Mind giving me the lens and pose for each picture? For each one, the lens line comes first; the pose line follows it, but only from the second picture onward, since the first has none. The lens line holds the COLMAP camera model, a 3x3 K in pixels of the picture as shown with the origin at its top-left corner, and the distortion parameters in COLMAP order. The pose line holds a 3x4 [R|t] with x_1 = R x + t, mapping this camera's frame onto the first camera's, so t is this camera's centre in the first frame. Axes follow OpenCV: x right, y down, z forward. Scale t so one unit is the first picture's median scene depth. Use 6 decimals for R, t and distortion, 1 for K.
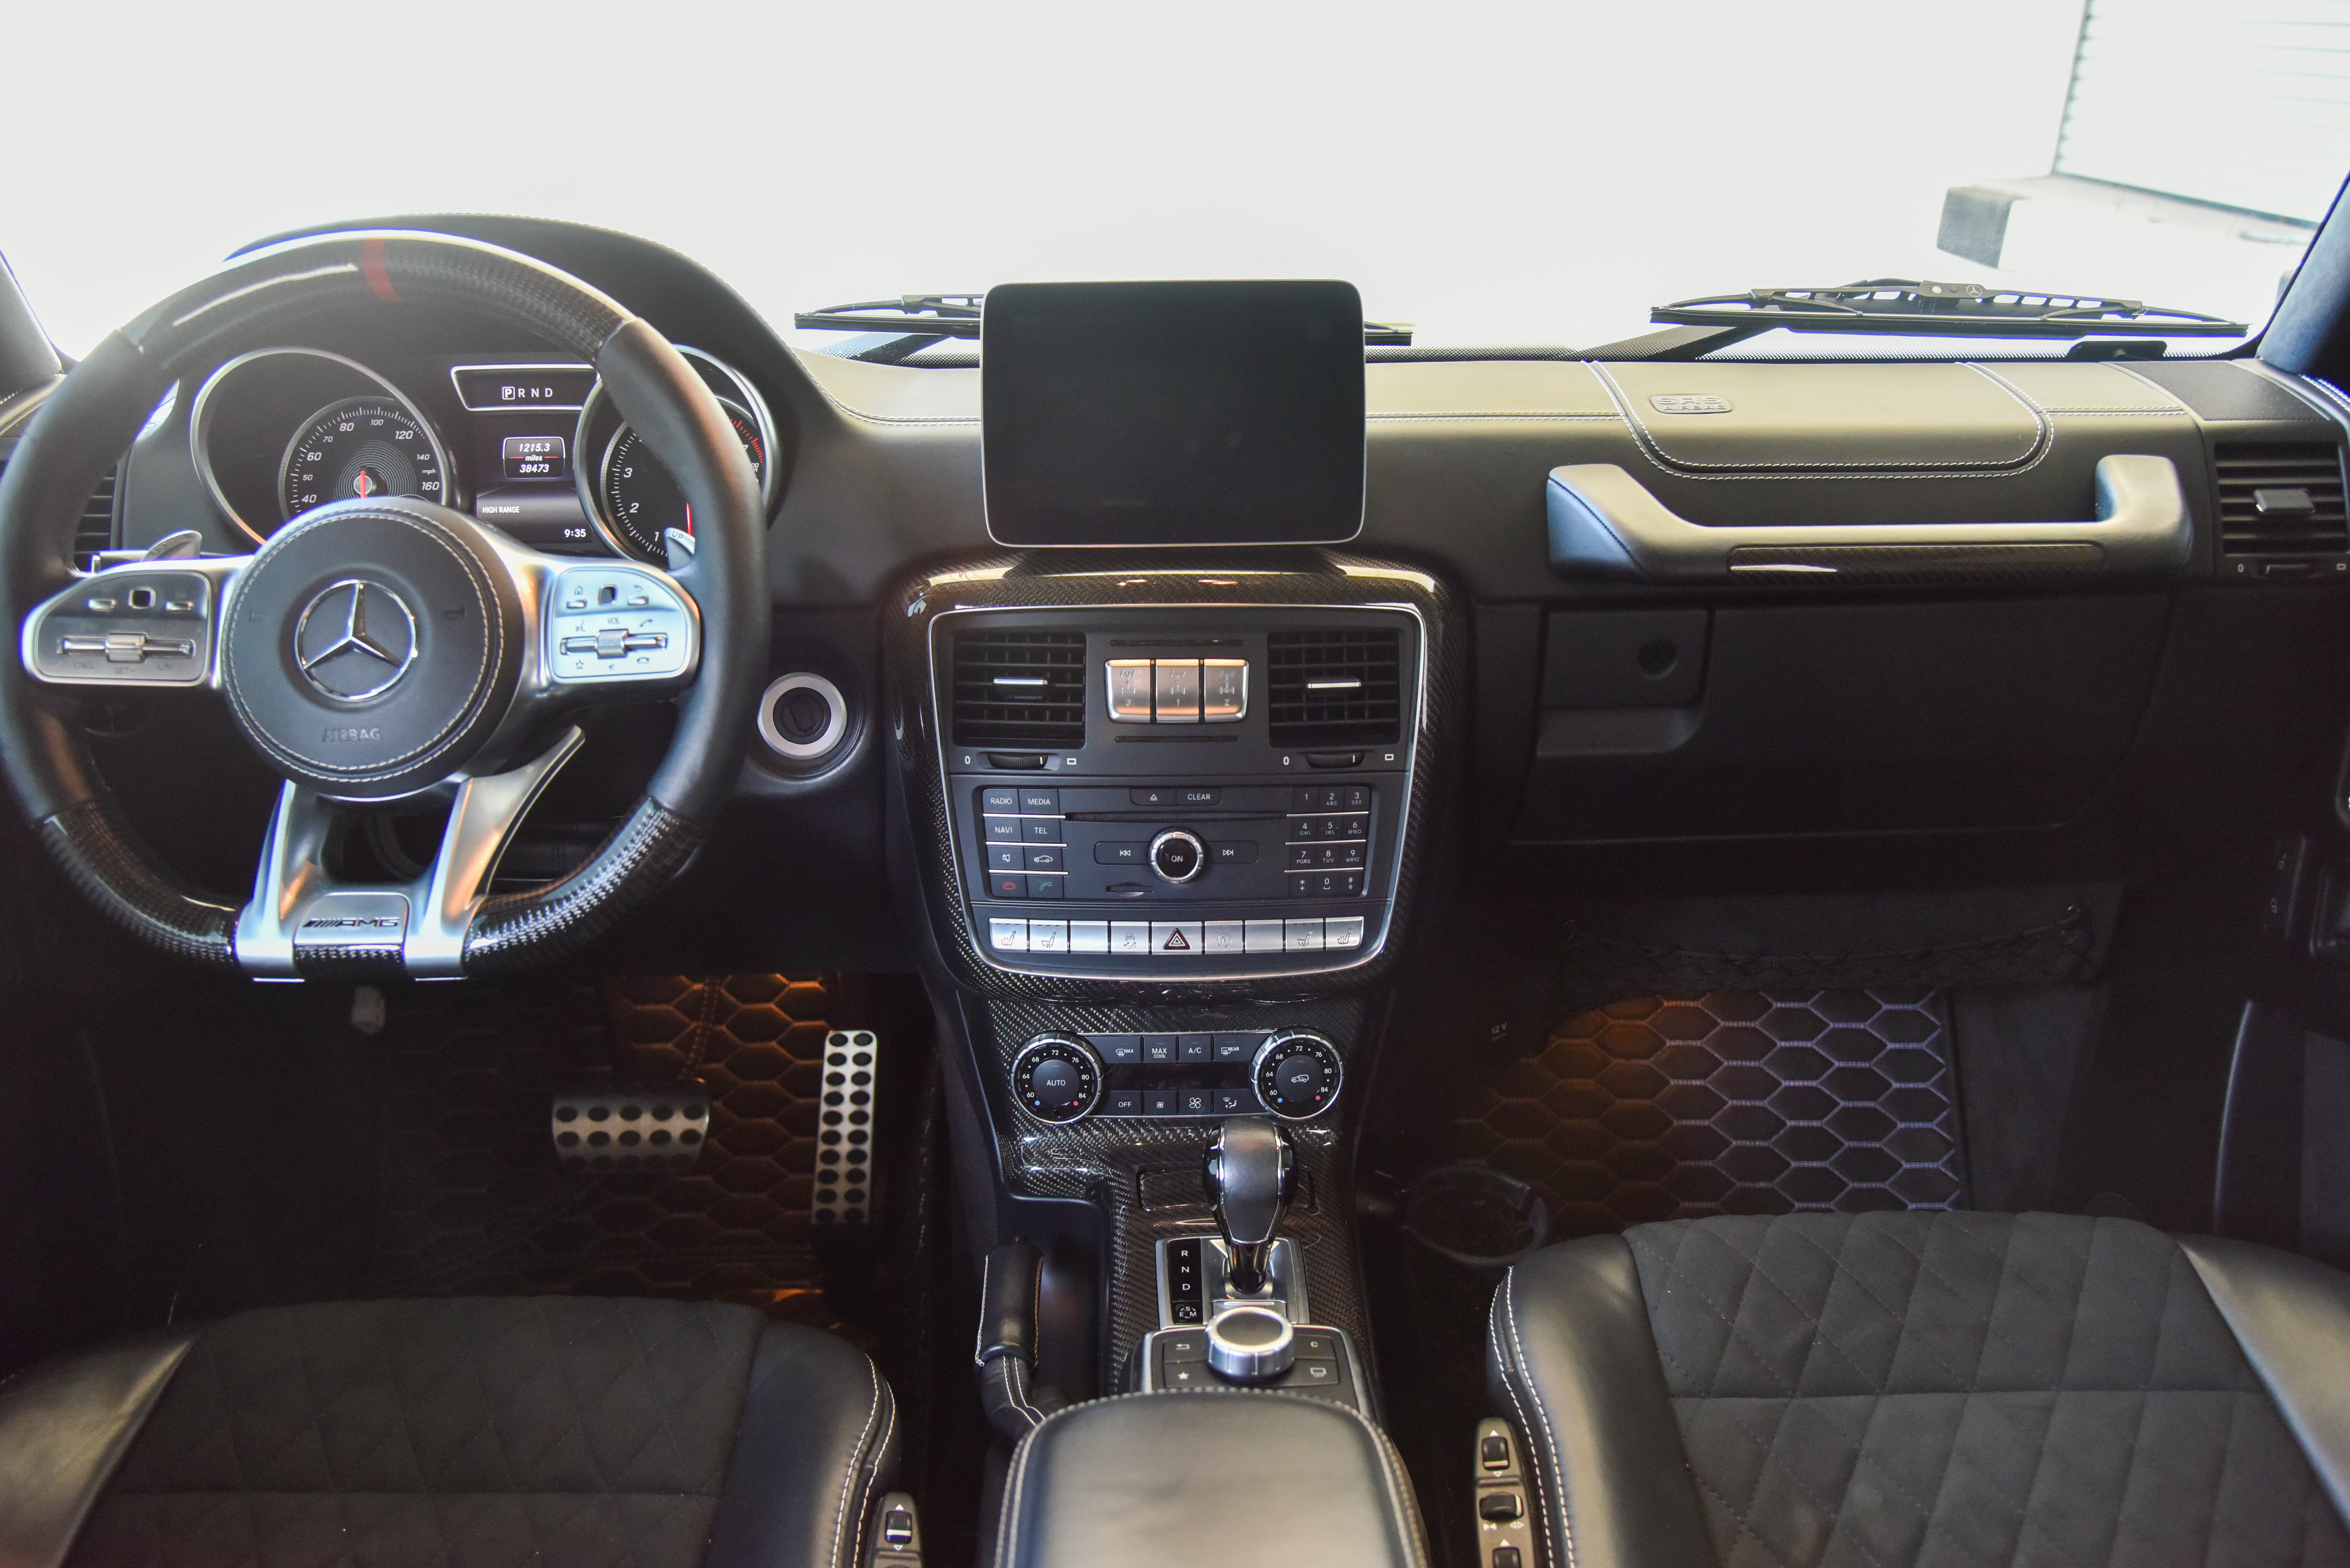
lens RADIAL K [[1739.0, 0, 1175.0], [0, 1739.0, 784.0], [0, 0, 1]] dist [-0.002813, -0.002555]
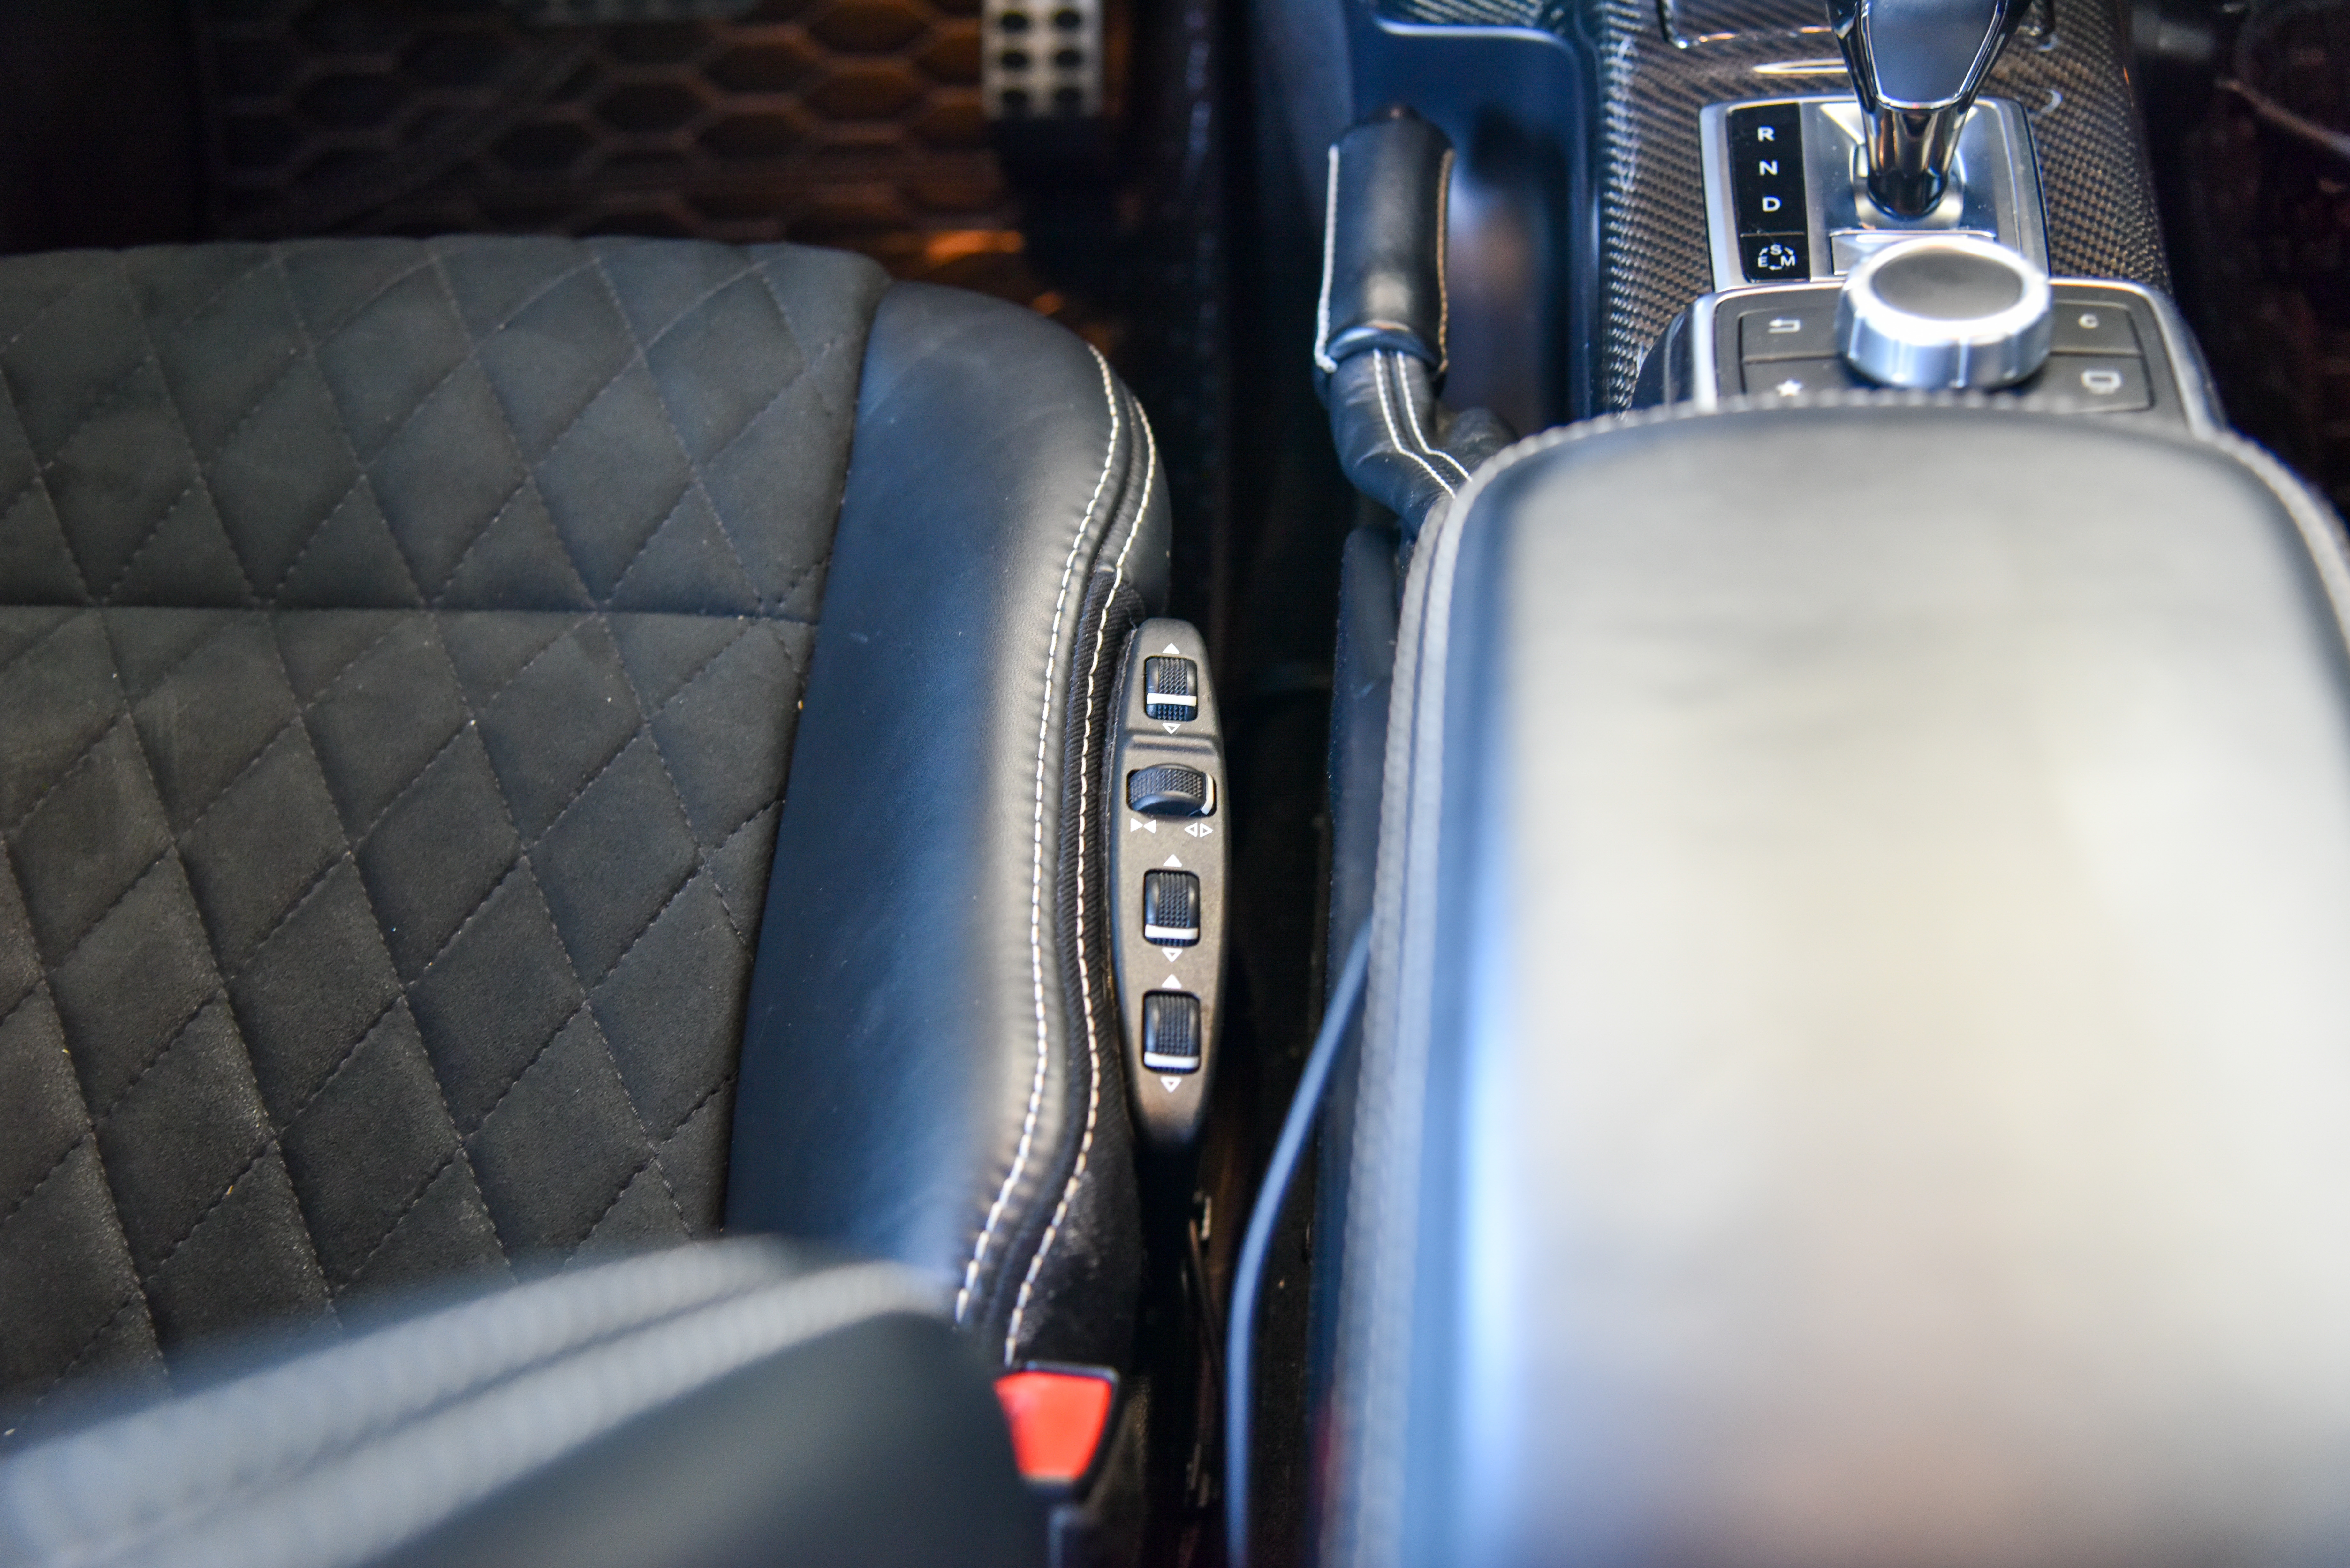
lens RADIAL K [[3116.5, 0, 1175.0], [0, 3116.5, 784.0], [0, 0, 1]] dist [-0.016690, -0.074171]
pose [[0.988793, 0.019054, -0.148069, -0.025348], [0.047679, 0.899576, 0.434154, 0.065910], [0.141472, -0.436349, 0.888586, 0.190703]]
